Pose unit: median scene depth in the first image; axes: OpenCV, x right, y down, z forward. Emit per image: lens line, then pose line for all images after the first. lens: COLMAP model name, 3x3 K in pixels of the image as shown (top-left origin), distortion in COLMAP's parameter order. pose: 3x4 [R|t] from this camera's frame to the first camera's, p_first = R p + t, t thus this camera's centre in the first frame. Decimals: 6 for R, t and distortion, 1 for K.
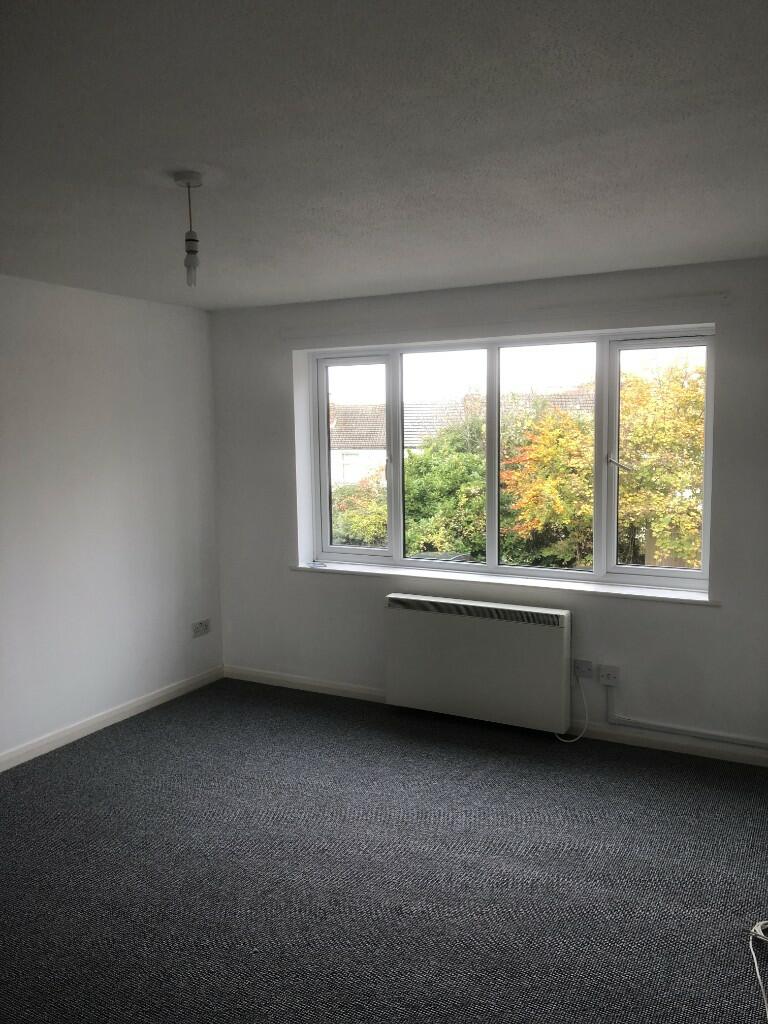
lens RADIAL K [[847.7, 0, 384.0], [0, 847.7, 512.0], [0, 0, 1]] dist [0.056324, -0.108413]
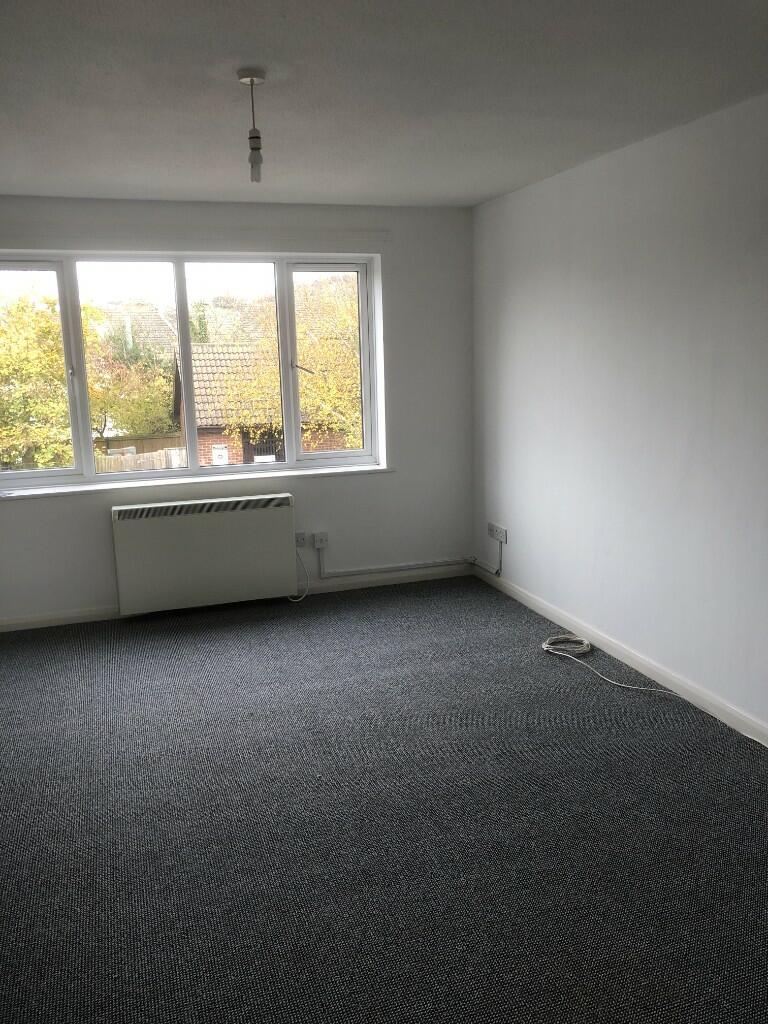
lens RADIAL K [[847.7, 0, 384.0], [0, 847.7, 512.0], [0, 0, 1]] dist [0.056324, -0.108413]
pose [[0.680358, -0.146083, 0.718173, -0.545645], [0.093740, 0.989230, 0.112414, 0.021330], [-0.726860, -0.009160, 0.686725, 0.087412]]
